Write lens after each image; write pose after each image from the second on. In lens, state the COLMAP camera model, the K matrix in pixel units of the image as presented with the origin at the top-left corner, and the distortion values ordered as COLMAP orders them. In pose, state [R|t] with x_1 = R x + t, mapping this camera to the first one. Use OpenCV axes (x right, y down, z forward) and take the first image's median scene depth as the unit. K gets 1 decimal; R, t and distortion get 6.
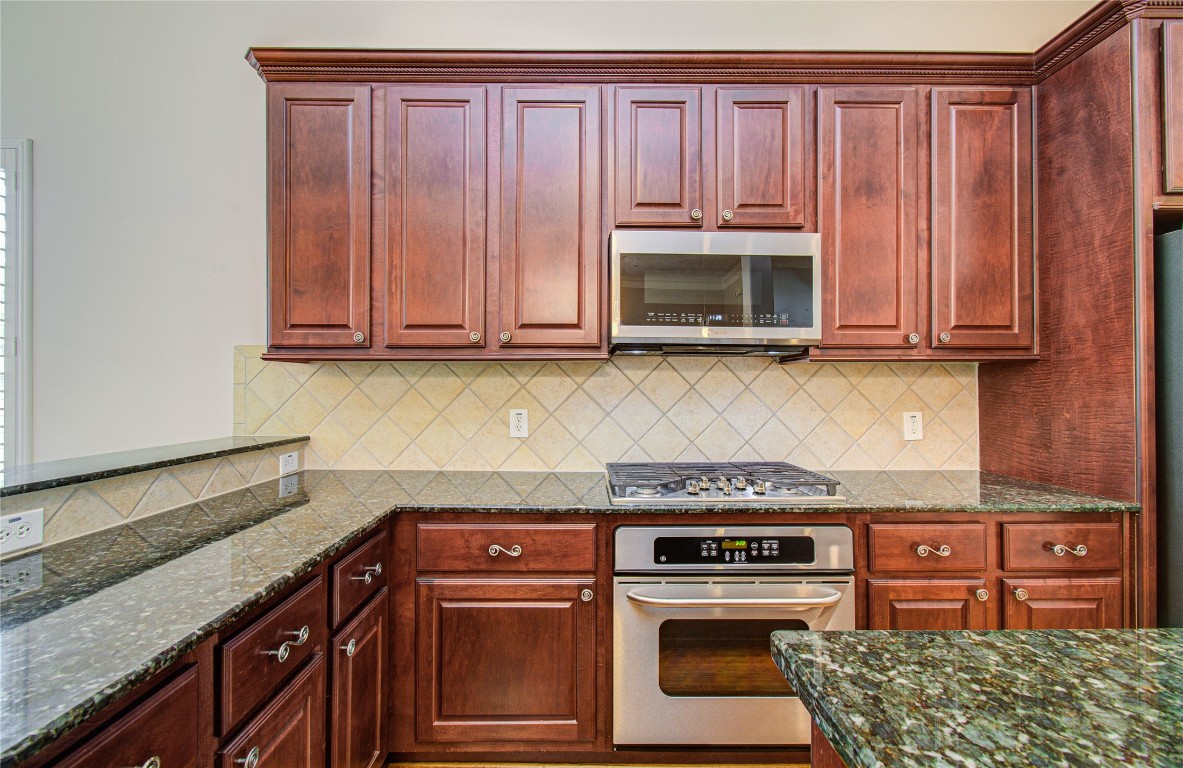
lens RADIAL K [[518.1, 0, 591.8], [0, 518.1, 379.7], [0, 0, 1]] dist [-0.021223, 0.007032]
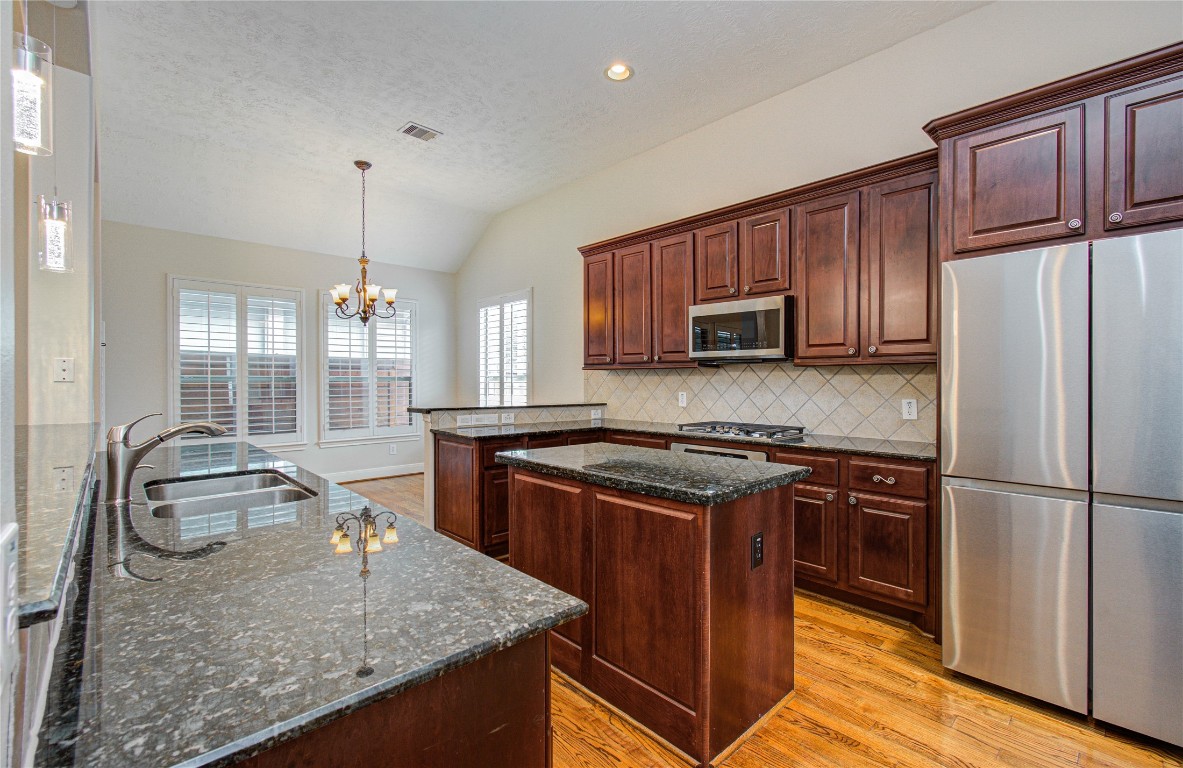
lens RADIAL K [[518.1, 0, 604.2], [0, 518.1, 377.3], [0, 0, 1]] dist [-0.021223, 0.007032]
pose [[0.695598, -0.003316, -0.718424, 1.067005], [0.006556, 0.999977, 0.001732, -0.005442], [0.718401, -0.005915, 0.695604, -0.578833]]
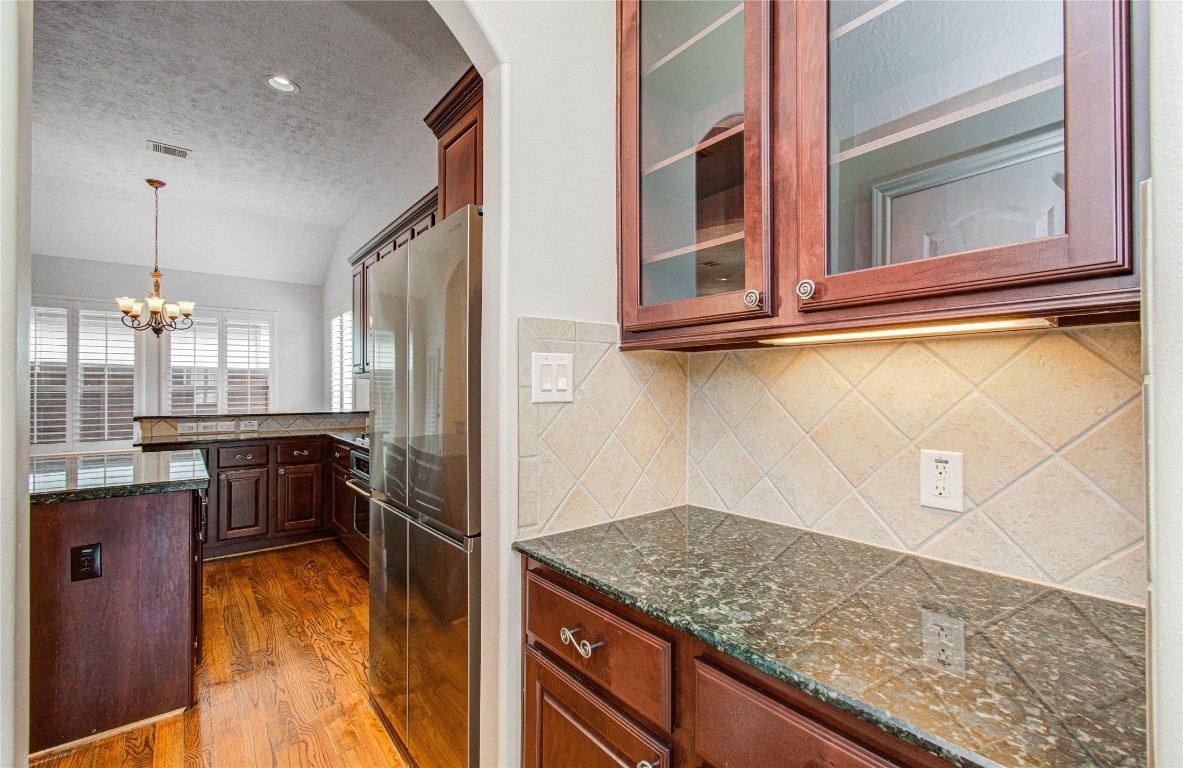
lens RADIAL K [[518.1, 0, 603.0], [0, 518.1, 387.5], [0, 0, 1]] dist [-0.021223, 0.007032]
pose [[0.633546, -0.003691, -0.773697, 1.795346], [0.010517, 0.999937, 0.003842, 0.008671], [0.773634, -0.010572, 0.633545, 0.302506]]
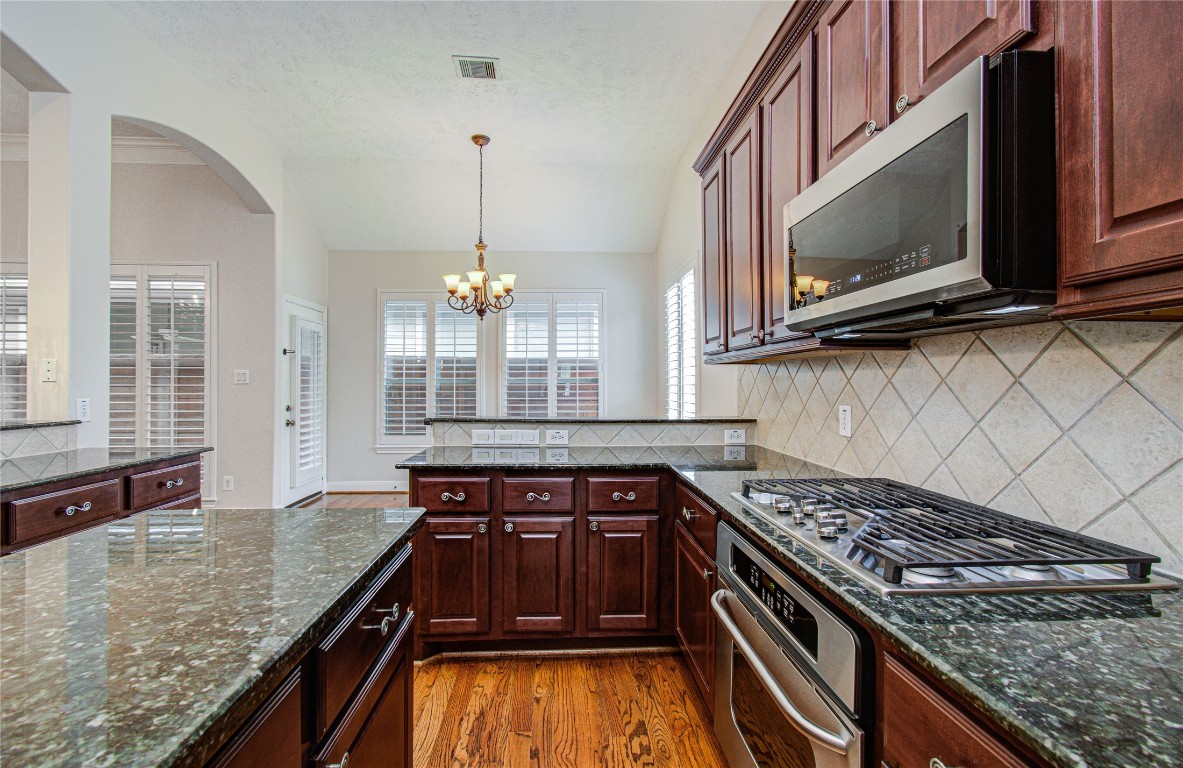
lens RADIAL K [[518.1, 0, 581.3], [0, 518.1, 378.6], [0, 0, 1]] dist [-0.021223, 0.007032]
pose [[0.049533, -0.008596, -0.998735, 0.740715], [0.009591, 0.999921, -0.008131, 0.012923], [0.998726, -0.009176, 0.049612, 0.490018]]
